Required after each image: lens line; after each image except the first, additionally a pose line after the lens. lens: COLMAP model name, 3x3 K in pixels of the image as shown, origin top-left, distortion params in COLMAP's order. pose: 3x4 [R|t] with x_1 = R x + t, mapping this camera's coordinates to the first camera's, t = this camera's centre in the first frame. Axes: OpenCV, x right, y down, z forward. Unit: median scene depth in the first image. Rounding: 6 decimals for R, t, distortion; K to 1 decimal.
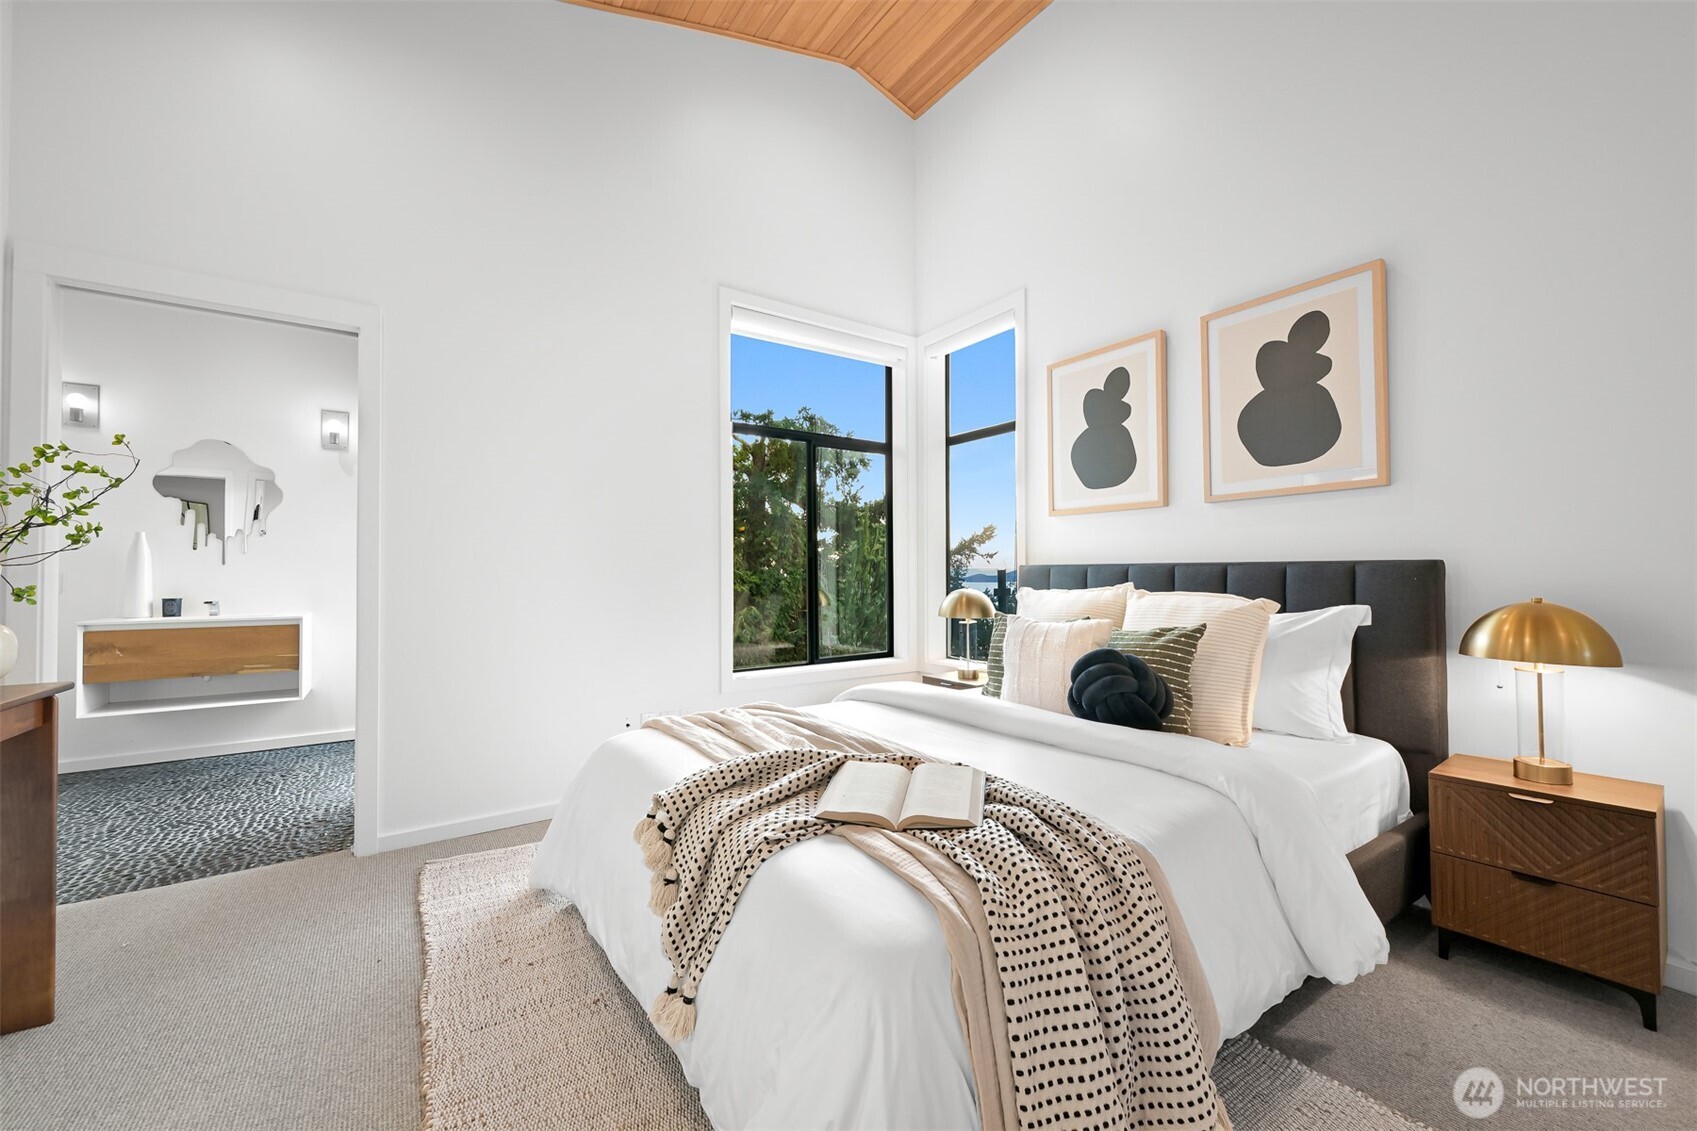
lens RADIAL K [[672.3, 0, 850.9], [0, 672.3, 565.7], [0, 0, 1]] dist [0.002308, 0.000014]
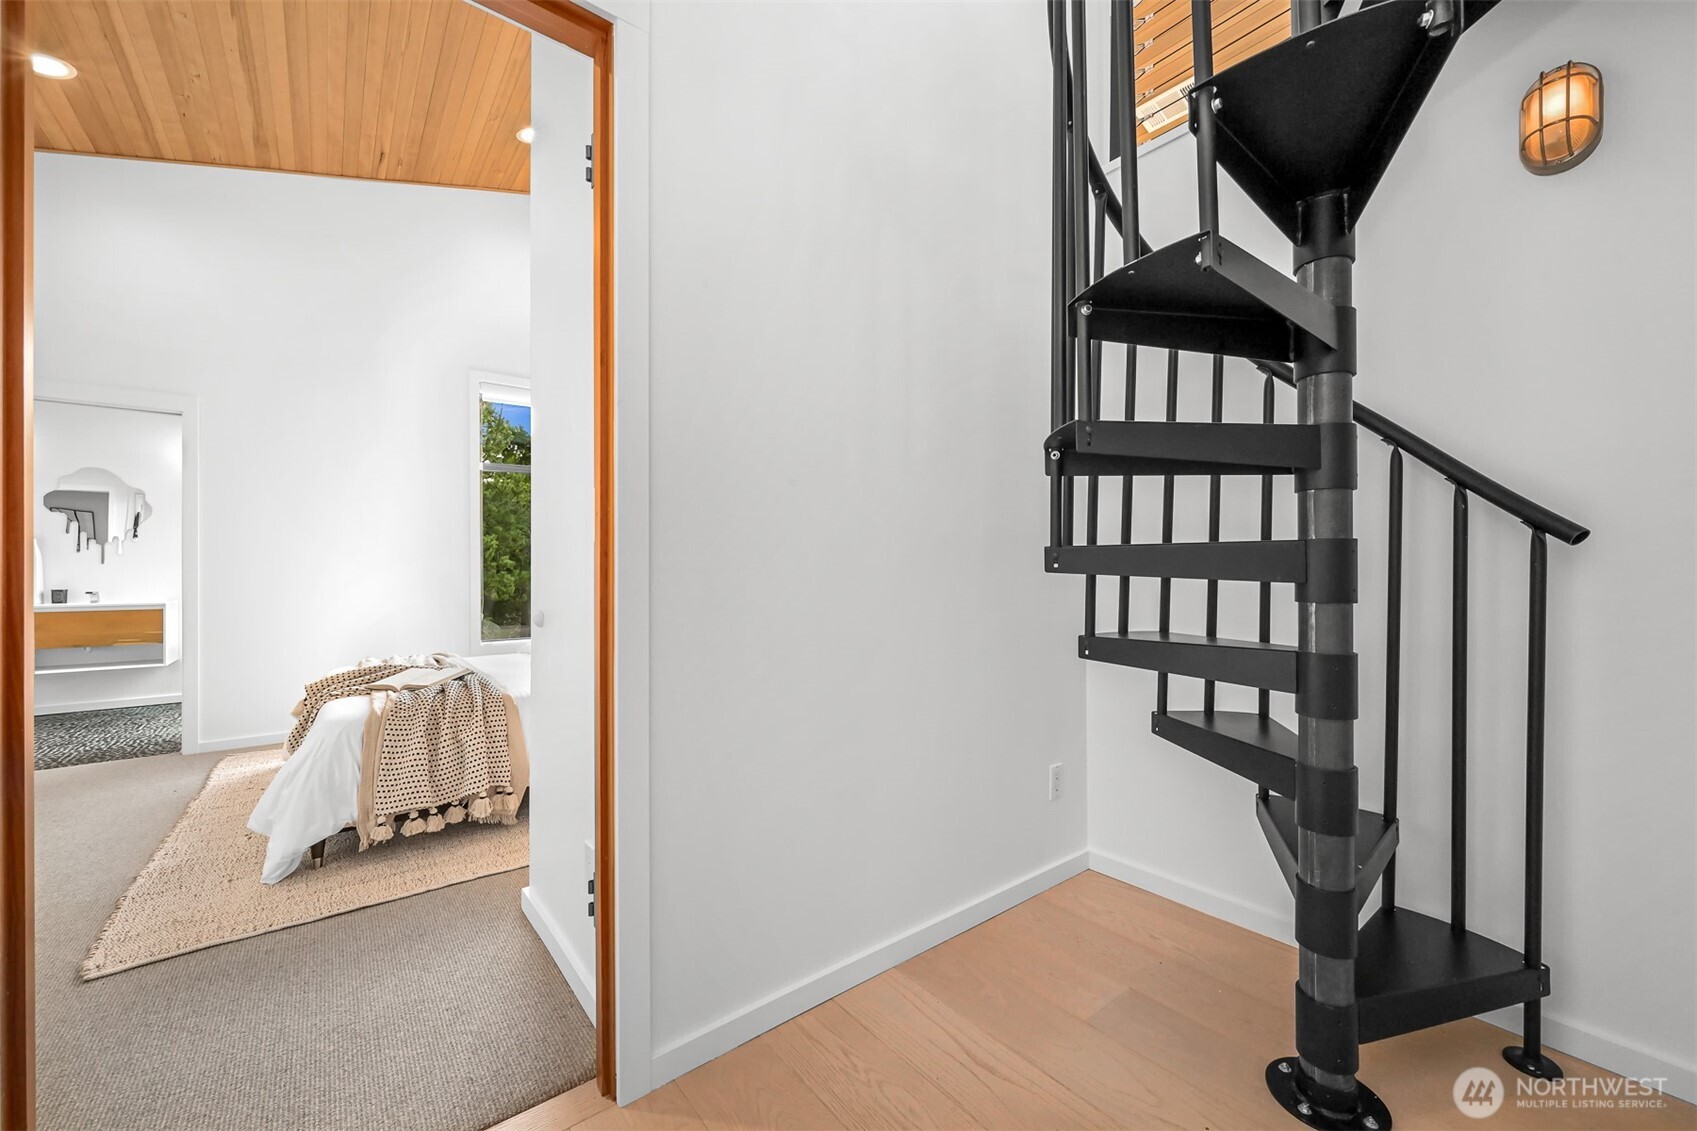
lens RADIAL K [[672.3, 0, 848.9], [0, 672.3, 572.4], [0, 0, 1]] dist [0.002308, 0.000014]
pose [[0.998130, 0.002883, 0.061066, 0.445158], [-0.003701, 0.999905, 0.013284, -0.007656], [-0.061022, -0.013485, 0.998045, -0.403013]]
